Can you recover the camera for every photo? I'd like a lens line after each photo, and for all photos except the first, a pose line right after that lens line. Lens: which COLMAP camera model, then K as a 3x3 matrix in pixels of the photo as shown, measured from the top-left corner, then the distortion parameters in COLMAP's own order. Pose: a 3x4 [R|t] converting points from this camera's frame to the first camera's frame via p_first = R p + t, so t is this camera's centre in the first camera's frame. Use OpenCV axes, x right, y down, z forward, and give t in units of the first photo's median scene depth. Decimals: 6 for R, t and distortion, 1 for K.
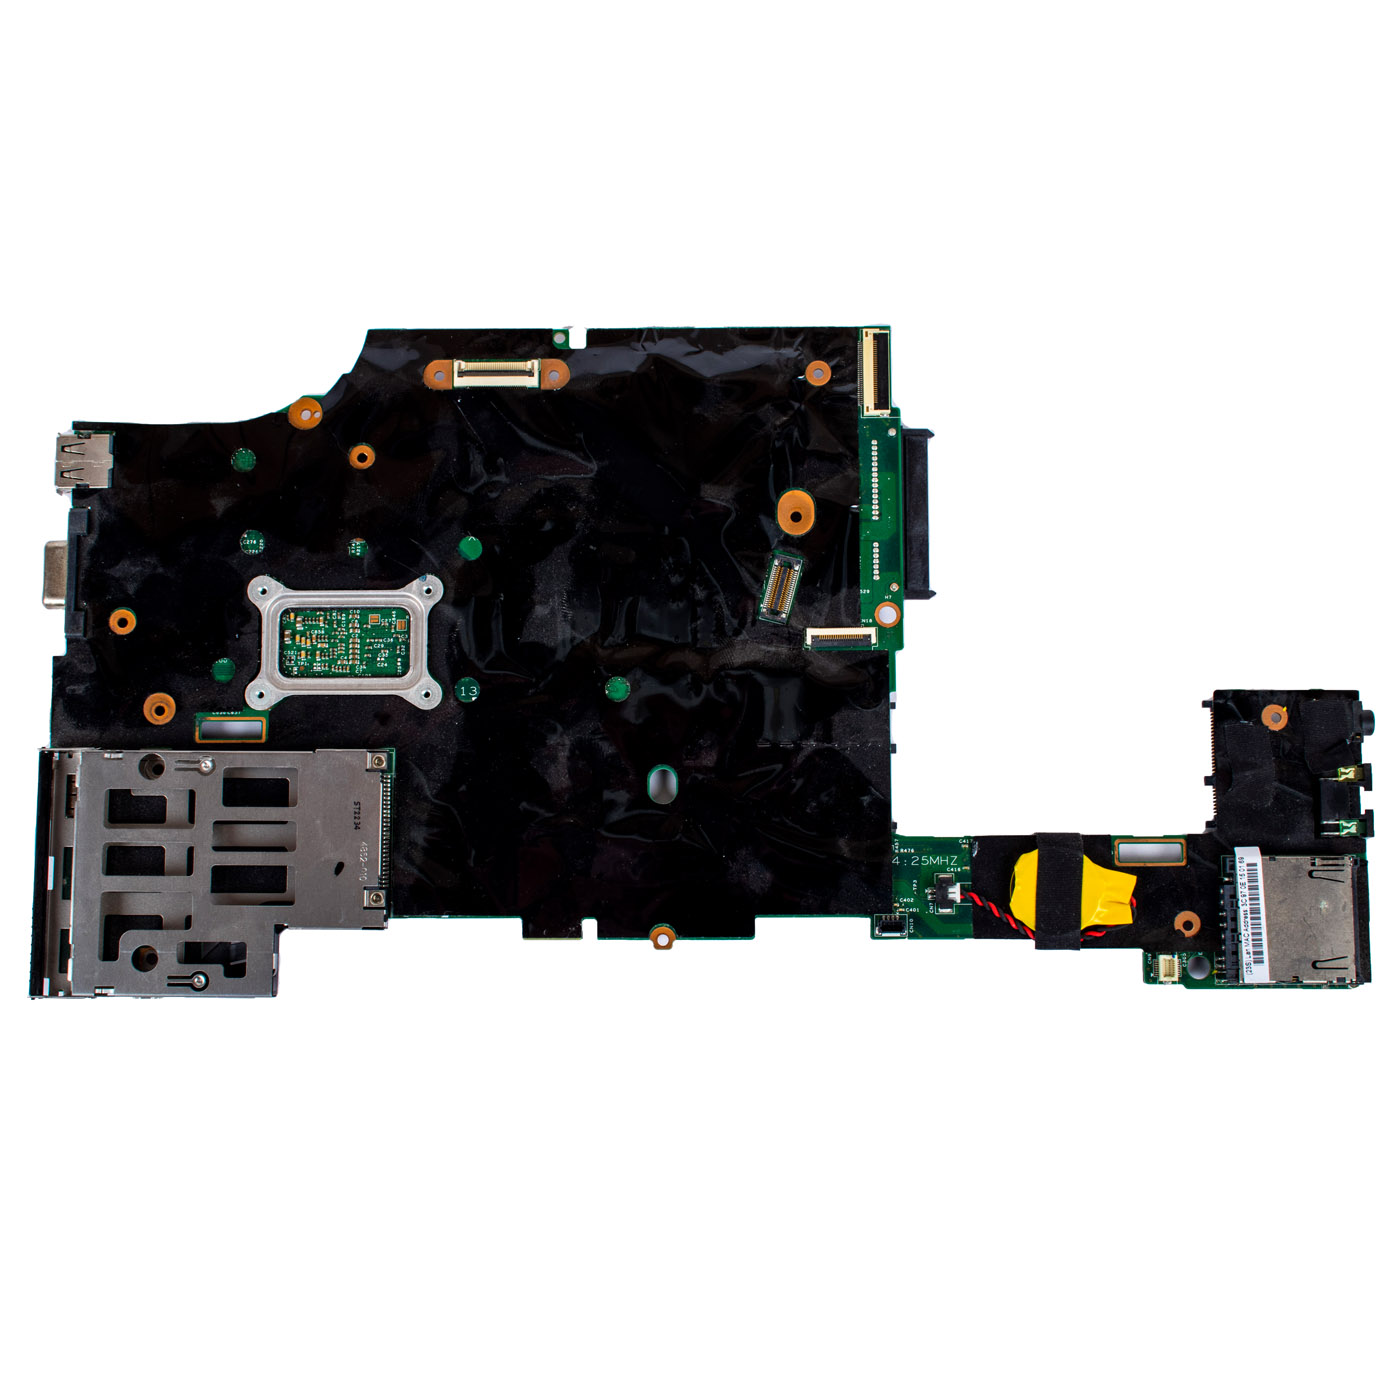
lens RADIAL K [[2309.5, 0, 700.3], [0, 2309.5, 700.9], [0, 0, 1]] dist [0.012710, 0.000000]
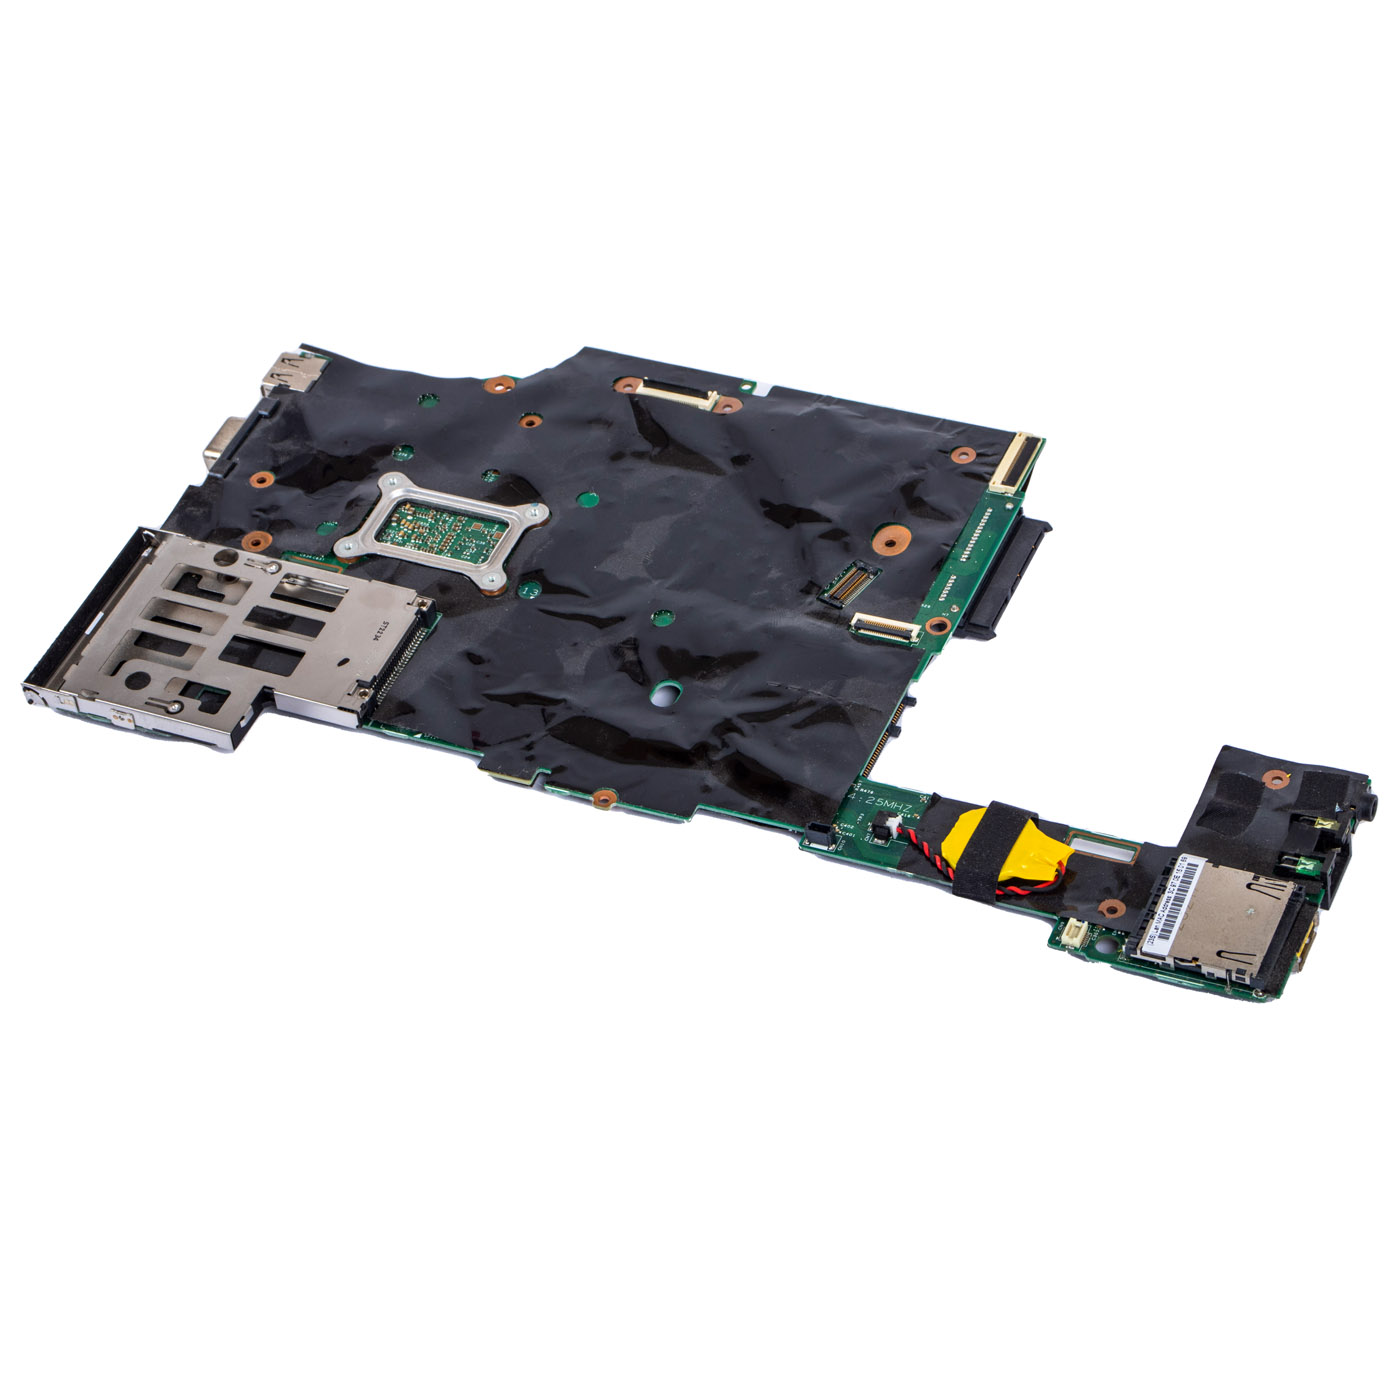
lens RADIAL K [[4207.8, 0, 701.4], [0, 4207.8, 695.4], [0, 0, 1]] dist [0.400242, 0.000000]
pose [[0.914686, 0.220448, -0.338750, 0.618198], [-0.379305, 0.757635, -0.531147, 1.003956], [0.139558, 0.614322, 0.776615, -0.418659]]
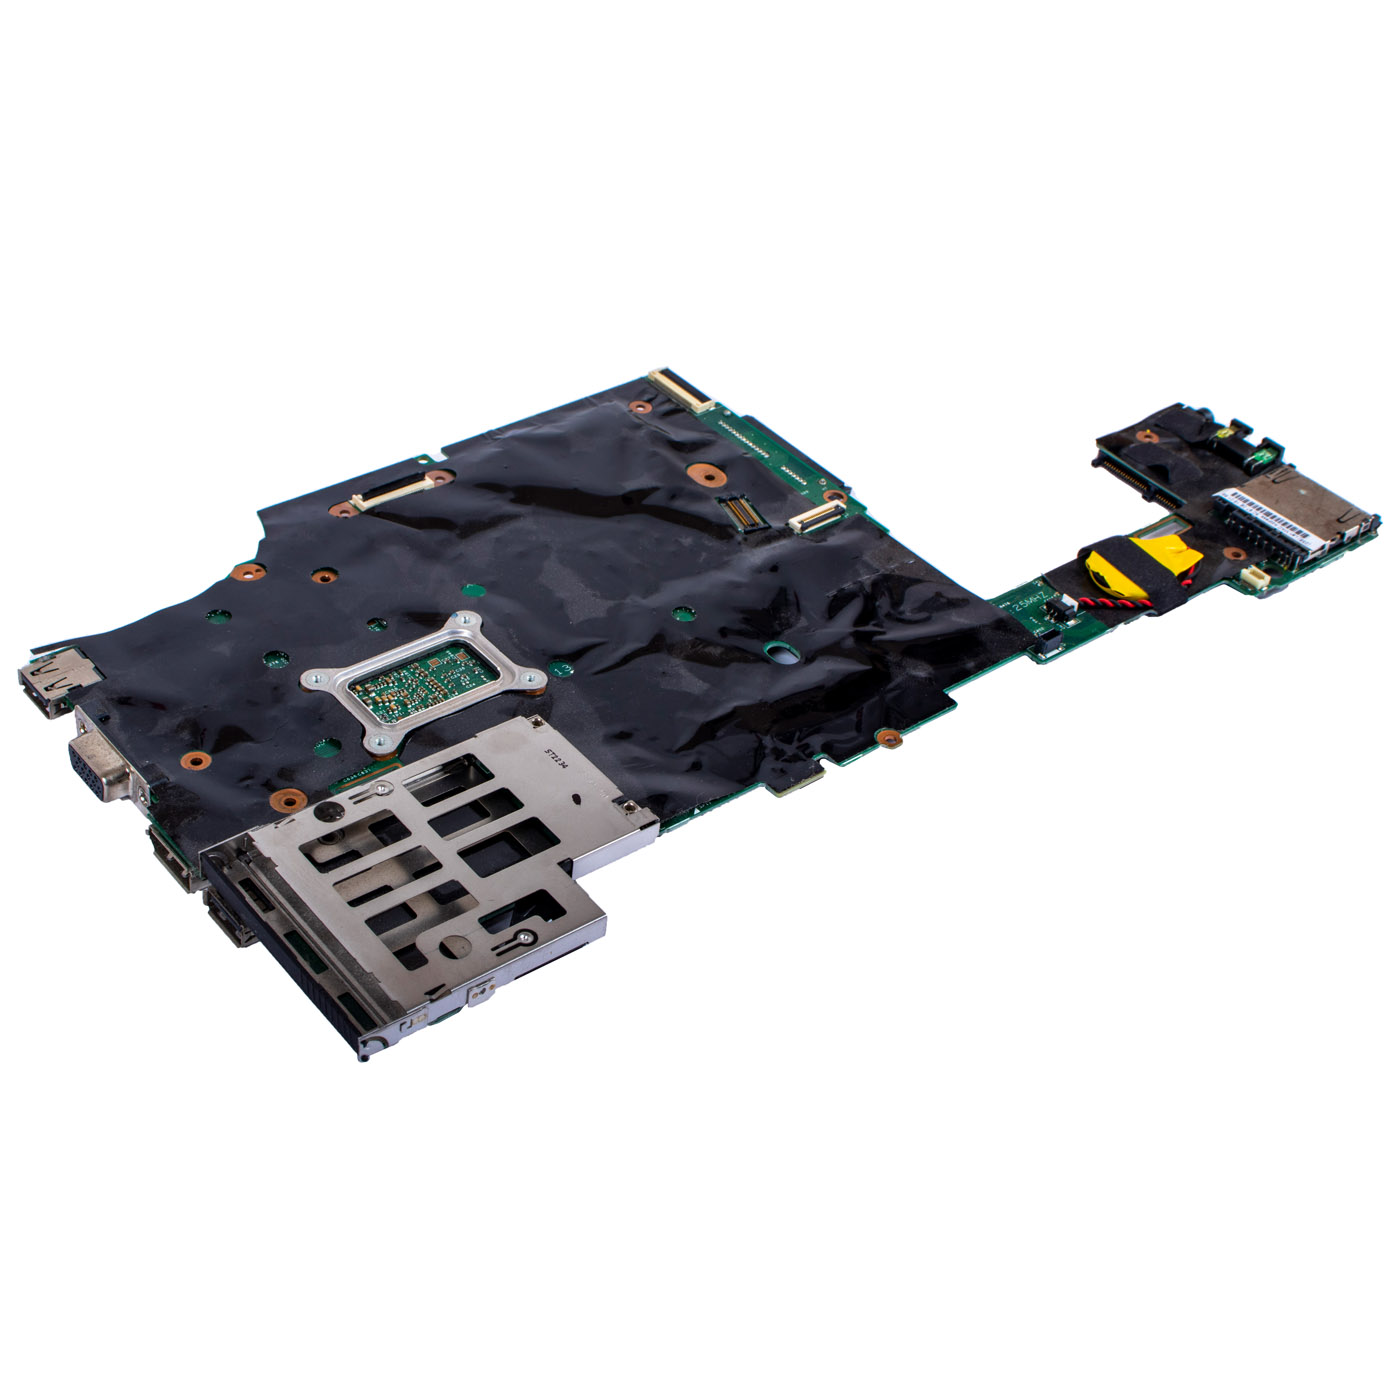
lens RADIAL K [[2238.8, 0, 699.2], [0, 2238.8, 700.4], [0, 0, 1]] dist [0.005955, 0.000000]
pose [[0.766071, -0.337798, 0.546835, -0.565411], [0.616269, 0.627729, -0.475573, 0.475547], [-0.182616, 0.701319, 0.689059, 0.372235]]
